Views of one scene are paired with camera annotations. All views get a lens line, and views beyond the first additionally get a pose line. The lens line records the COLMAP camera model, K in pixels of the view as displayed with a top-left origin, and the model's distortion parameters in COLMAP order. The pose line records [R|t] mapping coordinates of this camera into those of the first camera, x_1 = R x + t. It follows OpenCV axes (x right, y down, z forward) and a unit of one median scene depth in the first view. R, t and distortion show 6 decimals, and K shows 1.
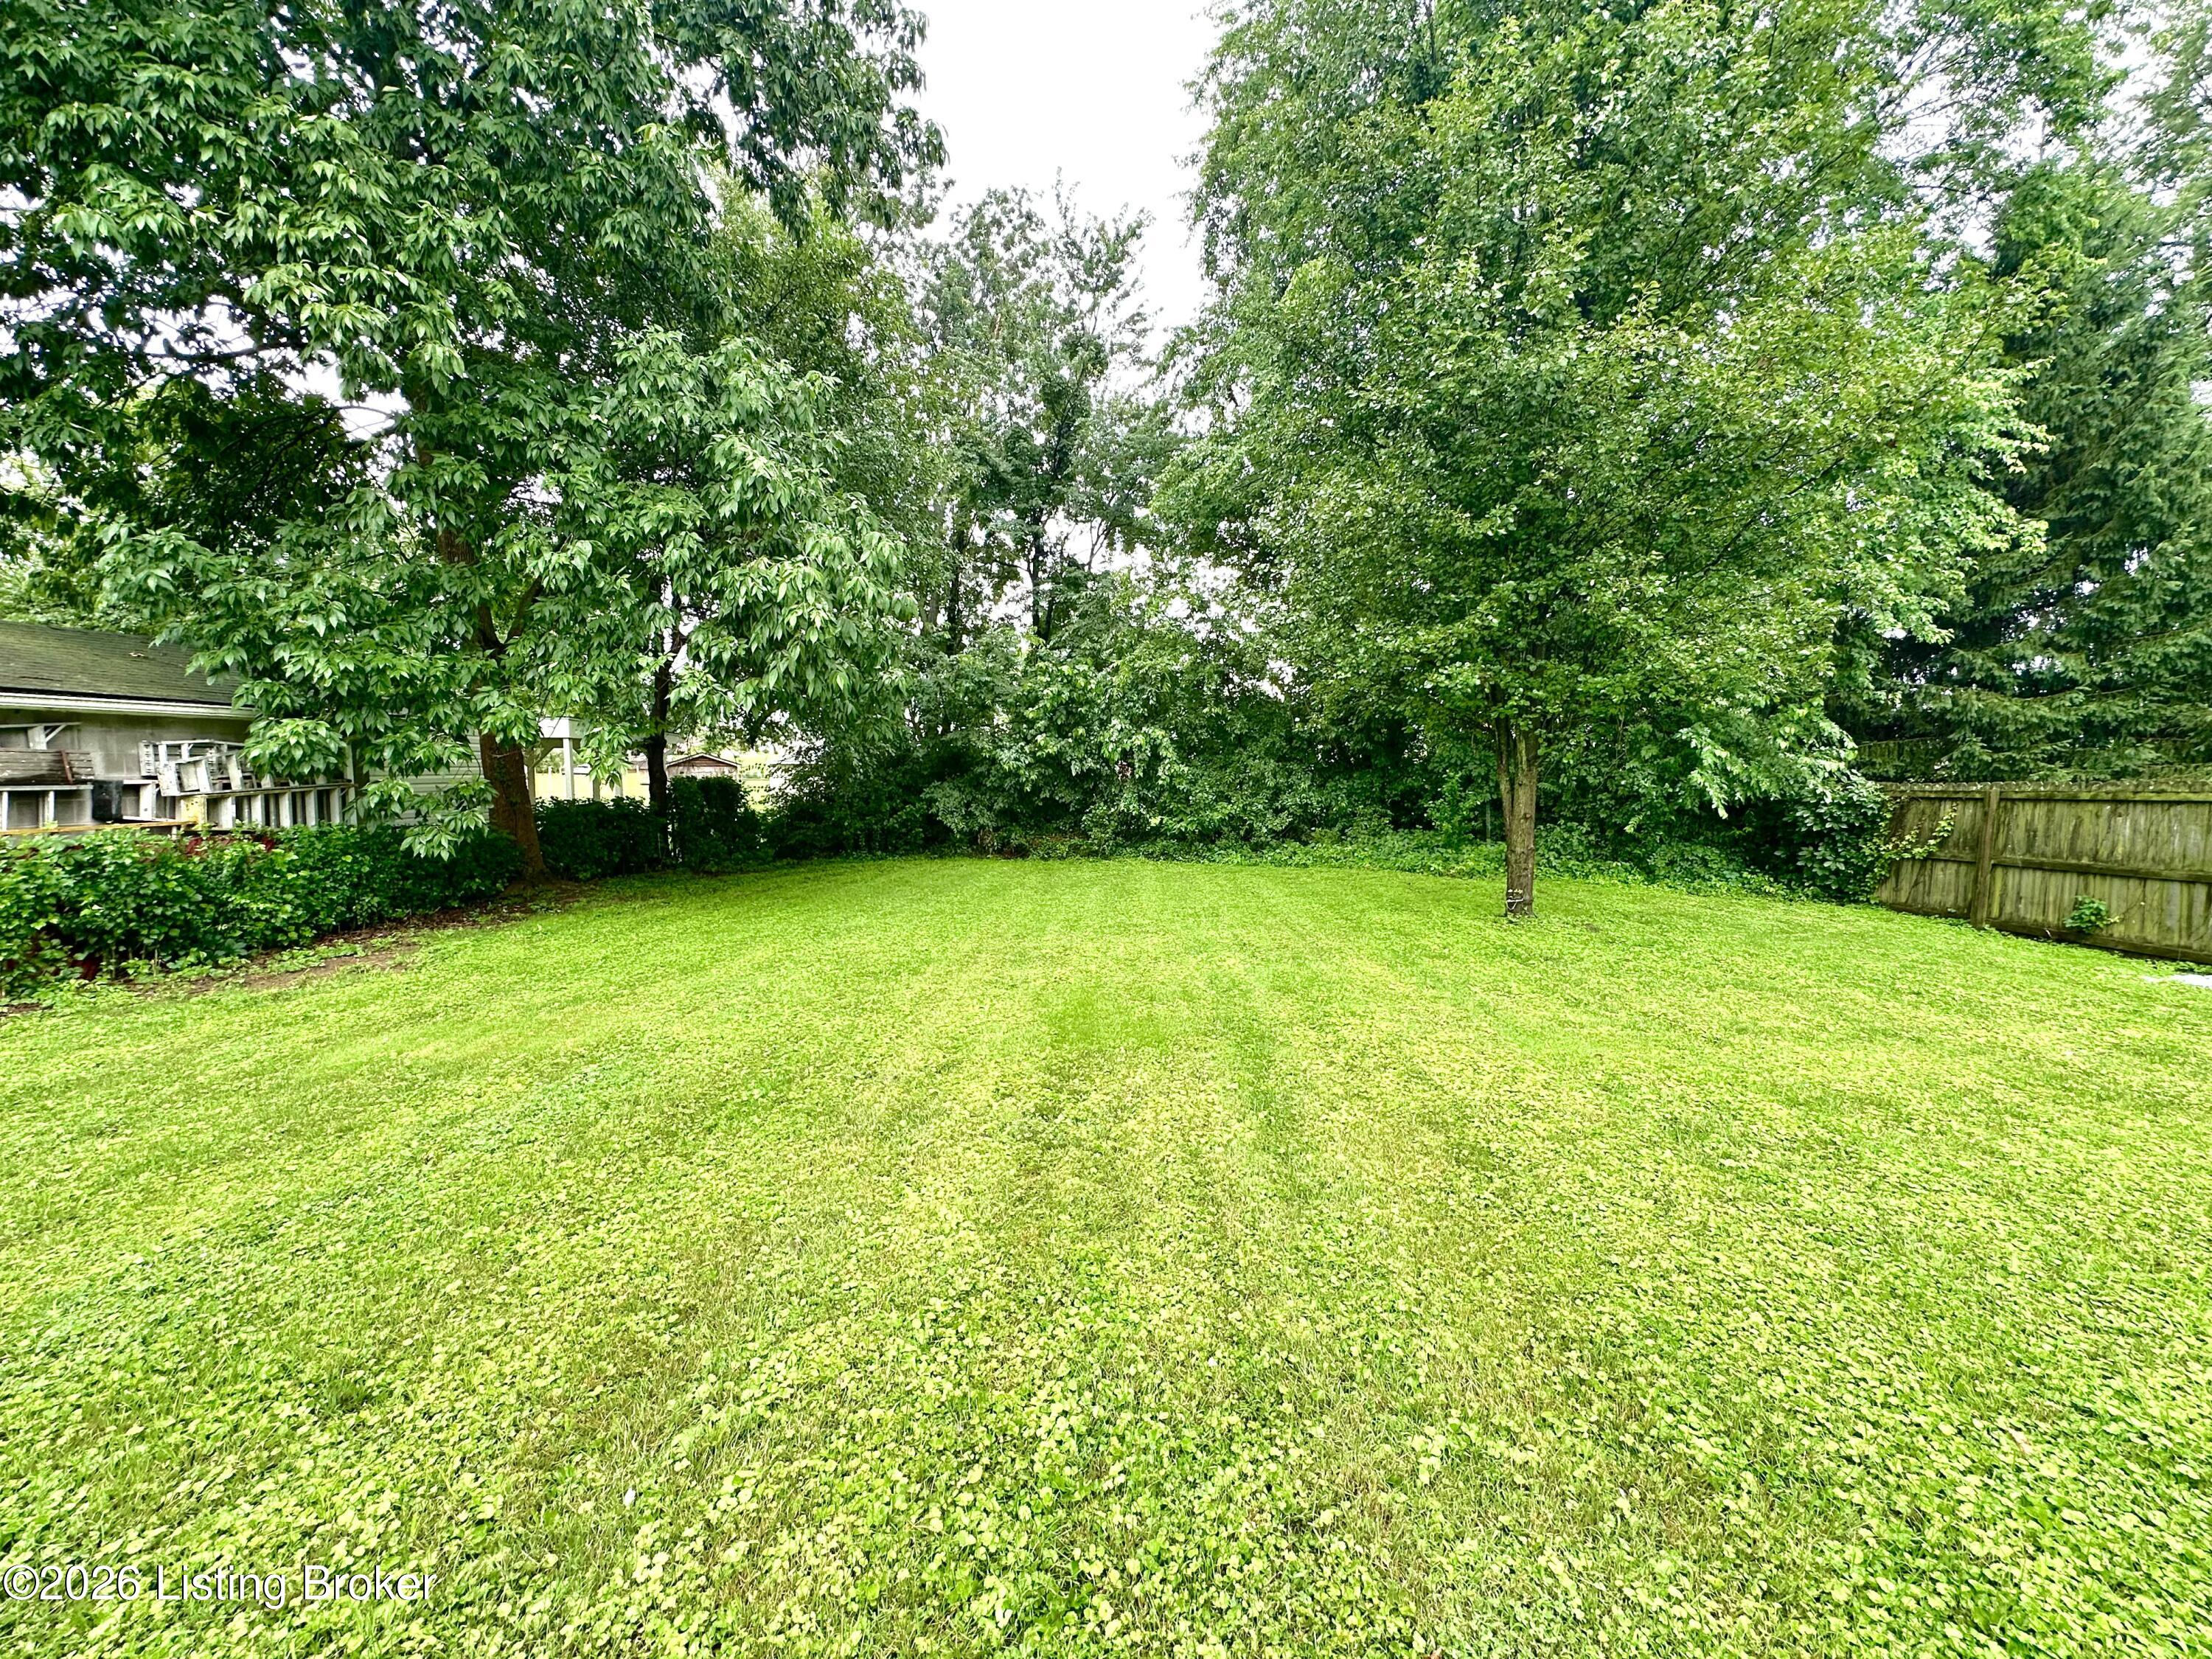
lens RADIAL K [[882.8, 0, 1107.0], [0, 882.8, 830.7], [0, 0, 1]] dist [-0.003009, -0.000140]
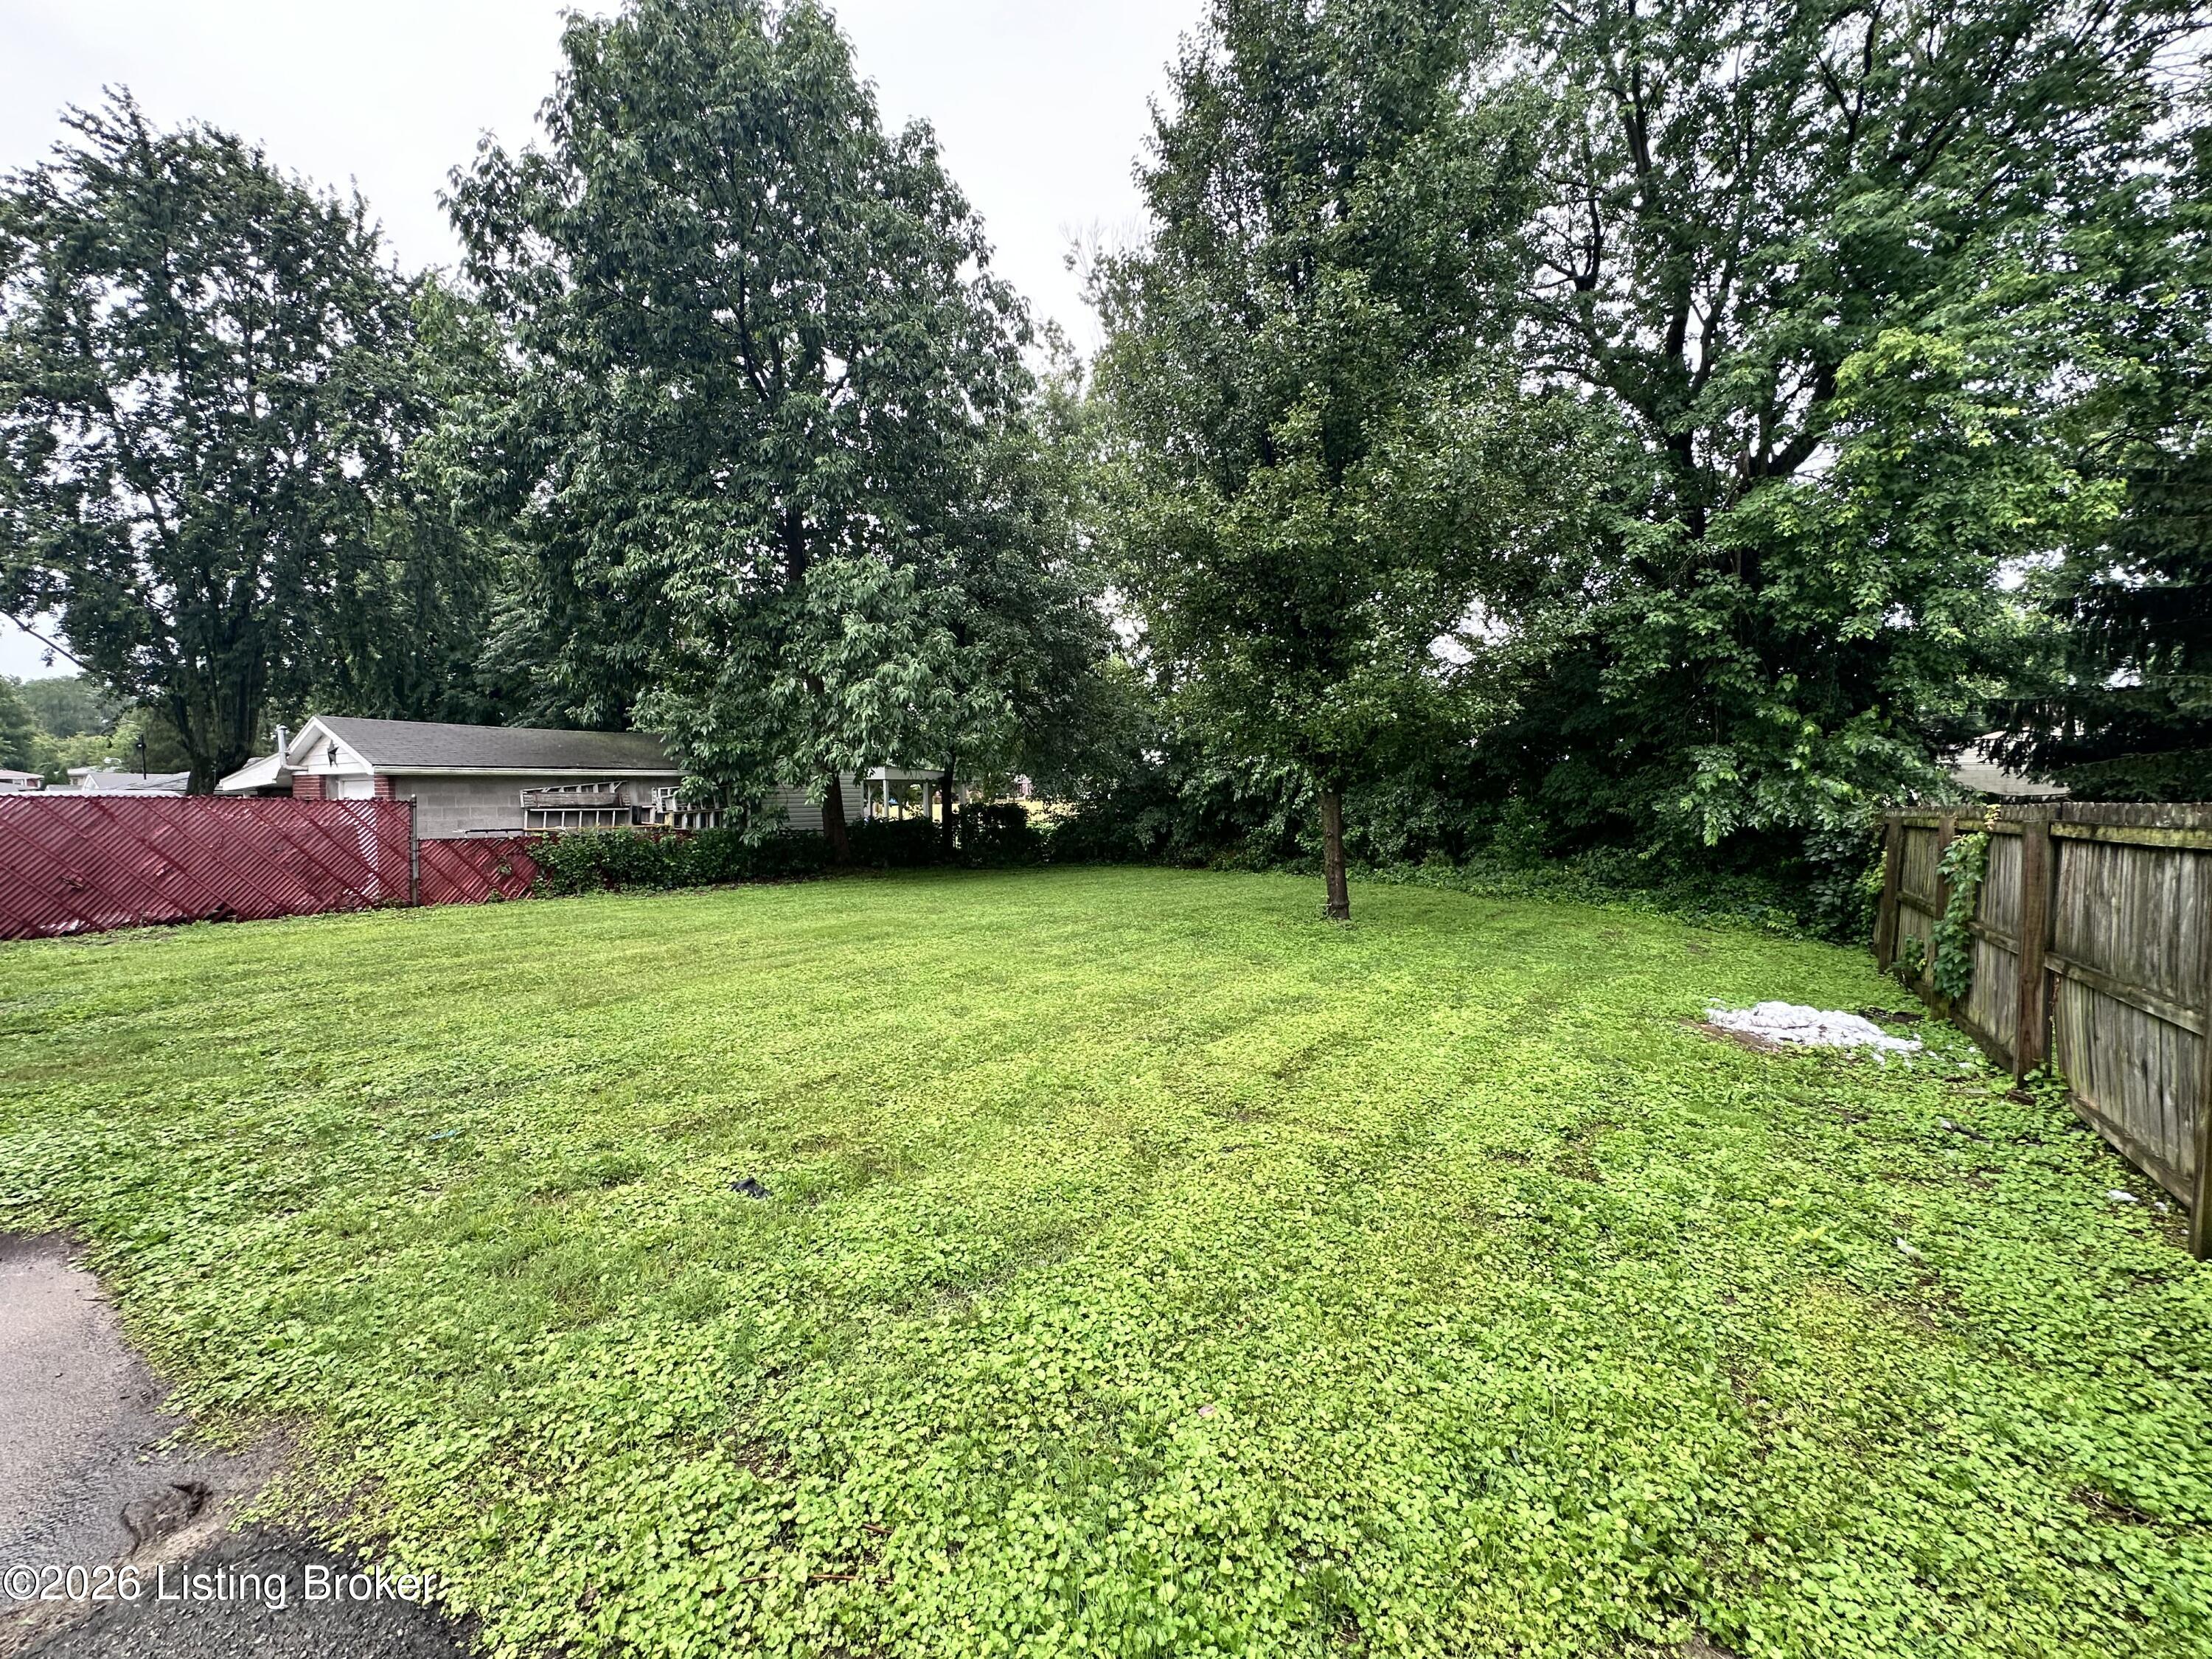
lens RADIAL K [[882.8, 0, 1099.6], [0, 882.8, 829.4], [0, 0, 1]] dist [-0.003009, -0.000140]
pose [[0.841888, 0.012574, -0.539505, 0.996850], [-0.029184, 0.999326, -0.022250, 0.016235], [0.538862, 0.034477, 0.841688, -0.234214]]
